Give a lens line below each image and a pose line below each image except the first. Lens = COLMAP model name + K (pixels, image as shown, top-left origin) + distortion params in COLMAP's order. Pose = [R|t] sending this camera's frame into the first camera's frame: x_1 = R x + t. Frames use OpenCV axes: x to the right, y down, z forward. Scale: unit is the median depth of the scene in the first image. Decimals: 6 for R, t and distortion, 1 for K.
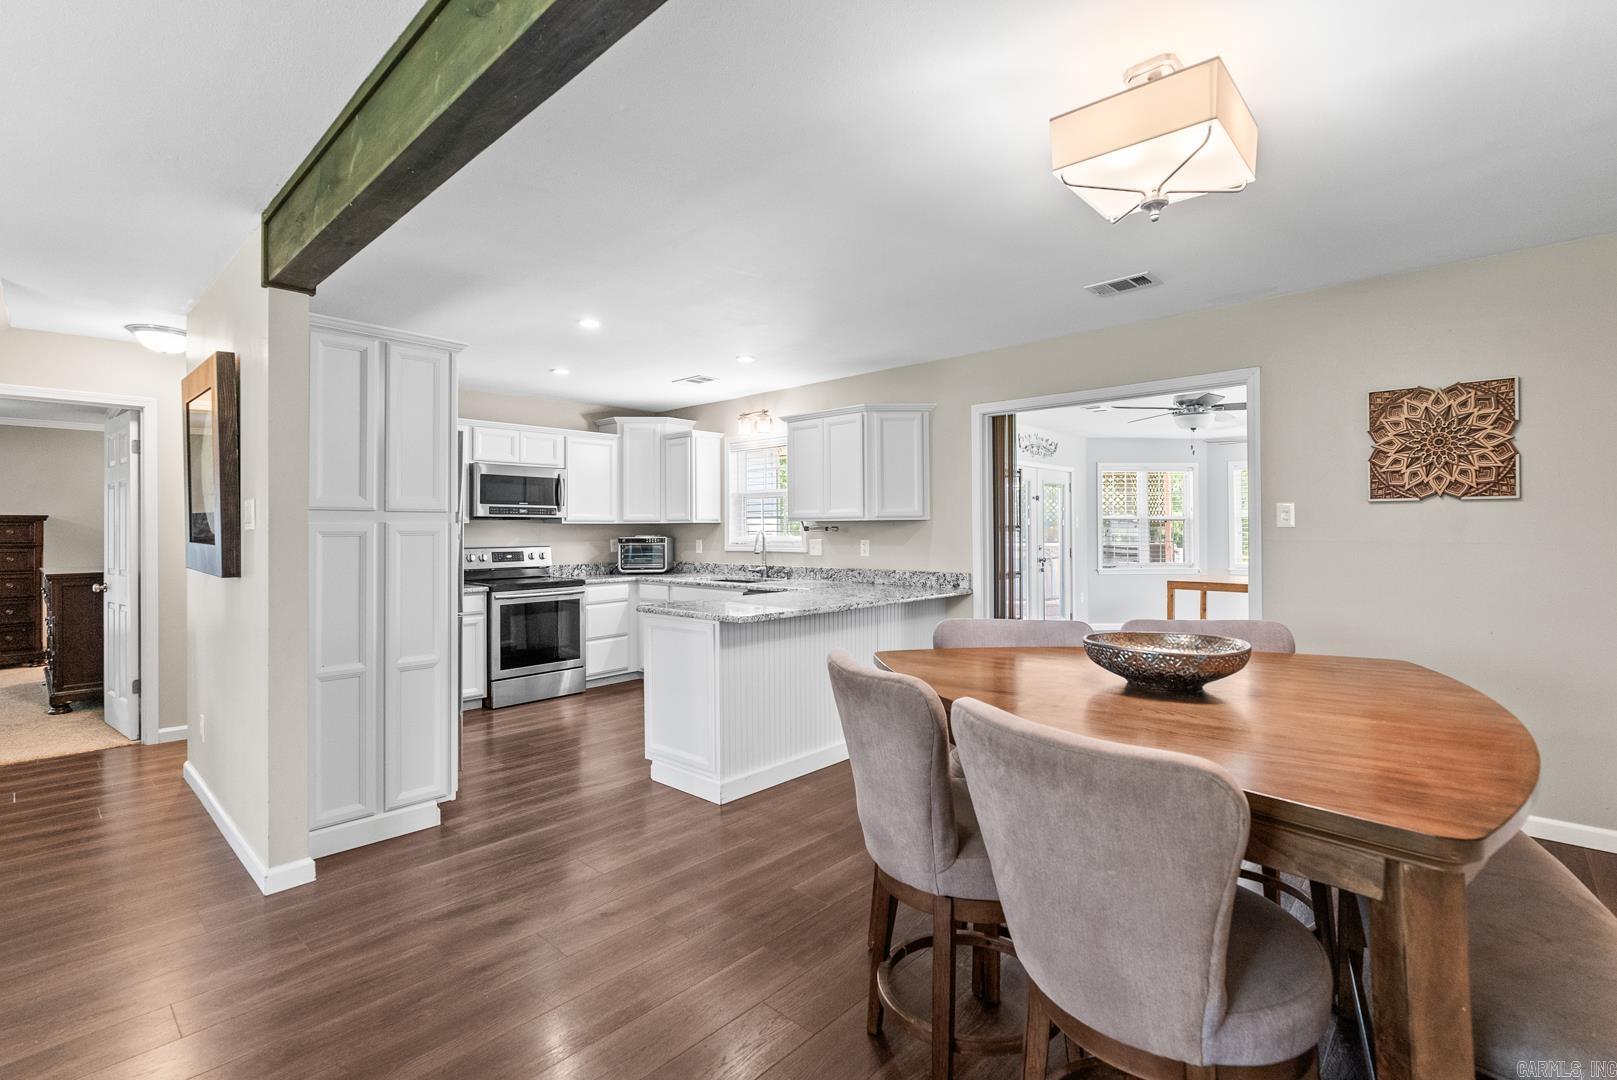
lens RADIAL K [[739.1, 0, 810.3], [0, 739.1, 528.0], [0, 0, 1]] dist [-0.003031, -0.000418]
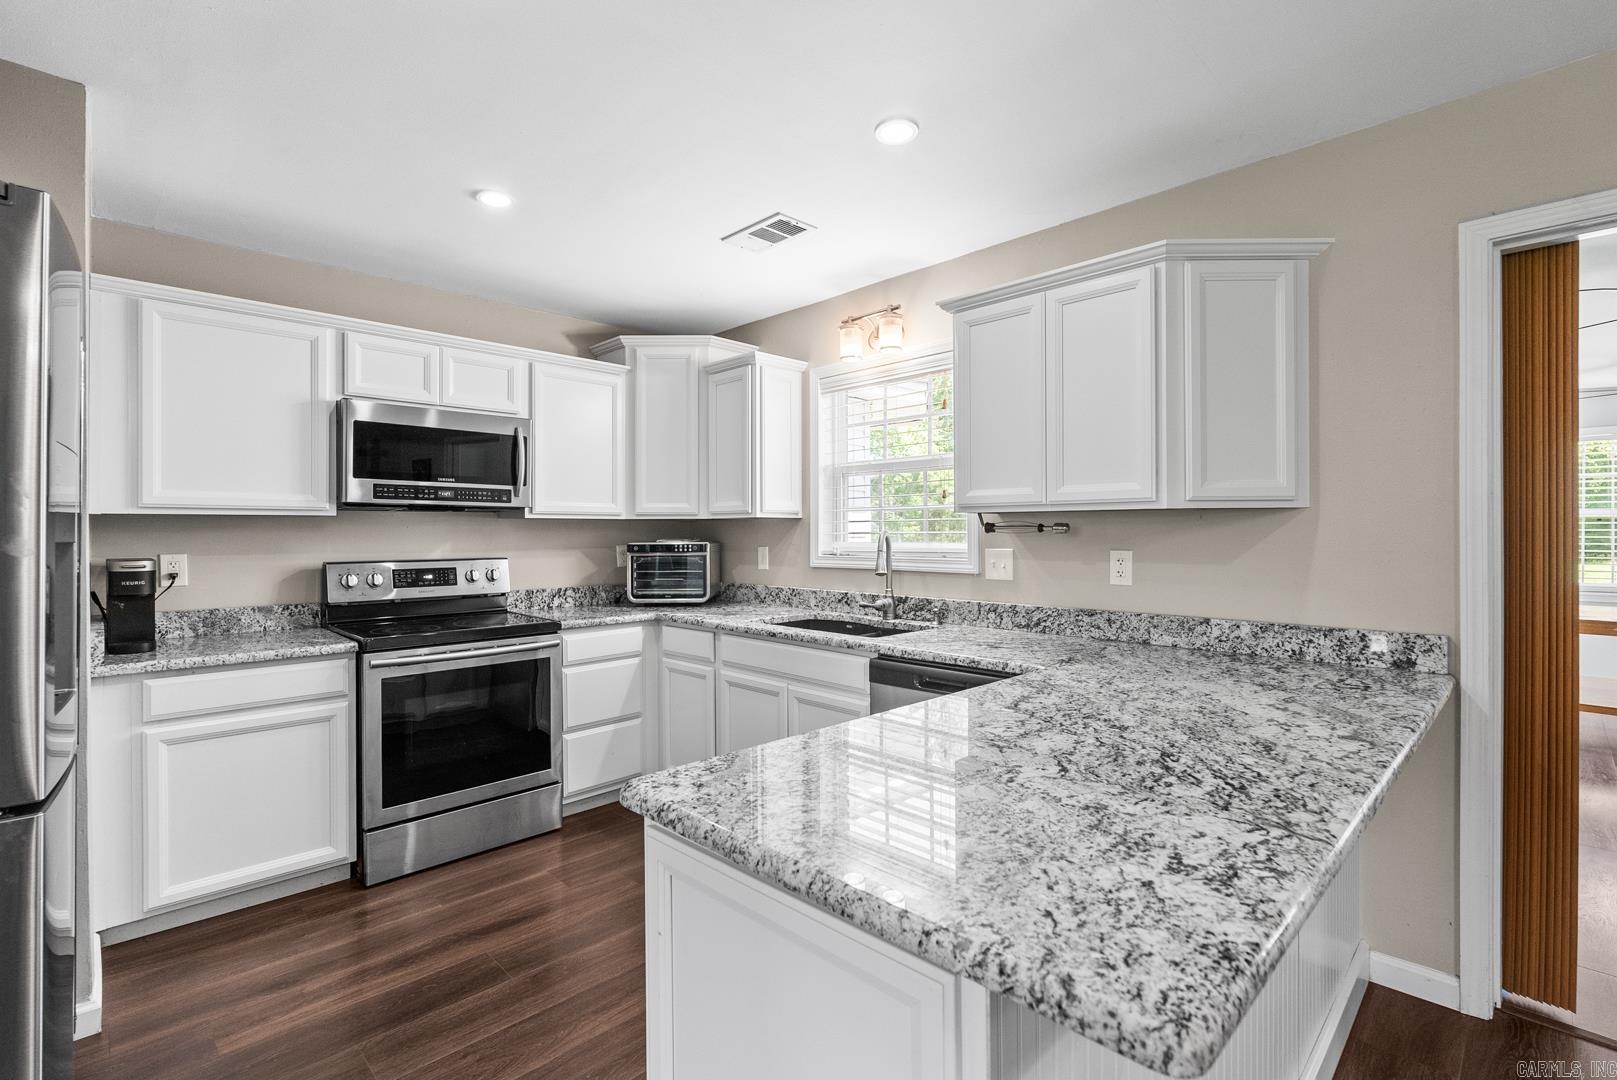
lens RADIAL K [[739.1, 0, 811.0], [0, 739.1, 537.9], [0, 0, 1]] dist [-0.003031, -0.000418]
pose [[0.998859, 0.002990, -0.047673, -0.095482], [-0.002459, 0.999934, 0.011203, 0.002388], [0.047703, -0.011073, 0.998800, 0.464238]]
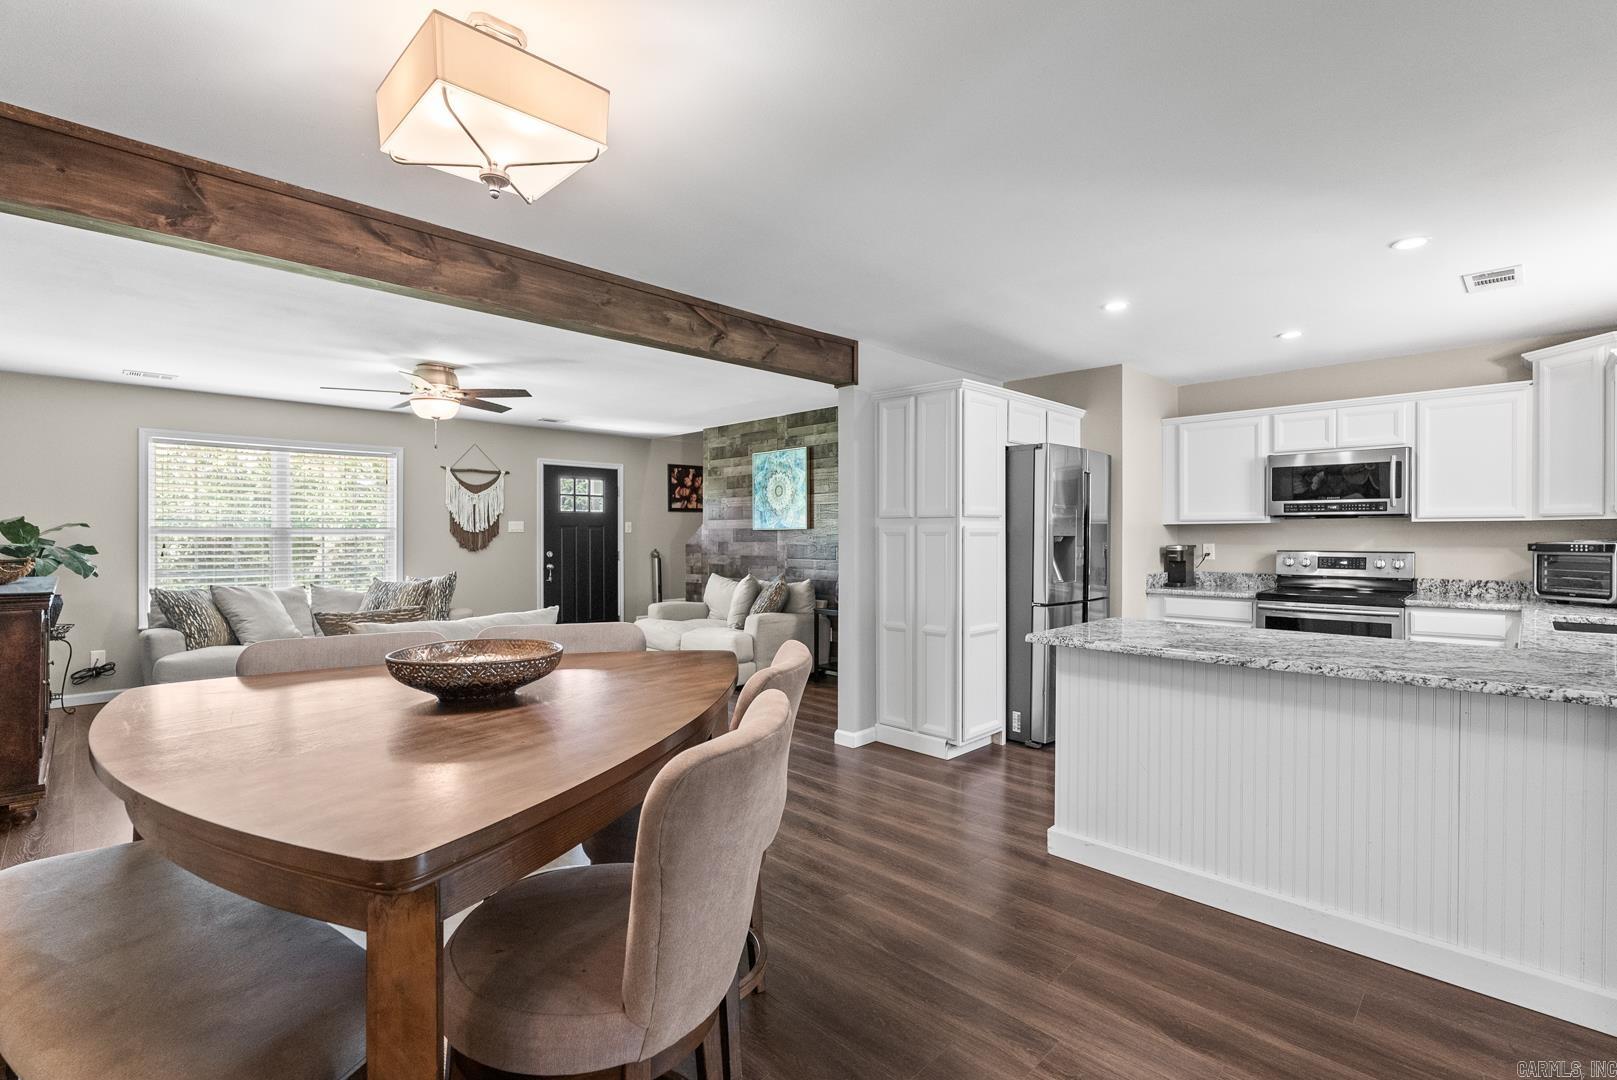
lens RADIAL K [[739.1, 0, 811.2], [0, 739.1, 539.1], [0, 0, 1]] dist [-0.003031, -0.000418]
pose [[-0.036125, 0.011968, -0.999276, 0.431983], [0.004417, 0.999920, 0.011816, 0.000108], [0.999338, -0.003987, -0.036175, 0.443087]]
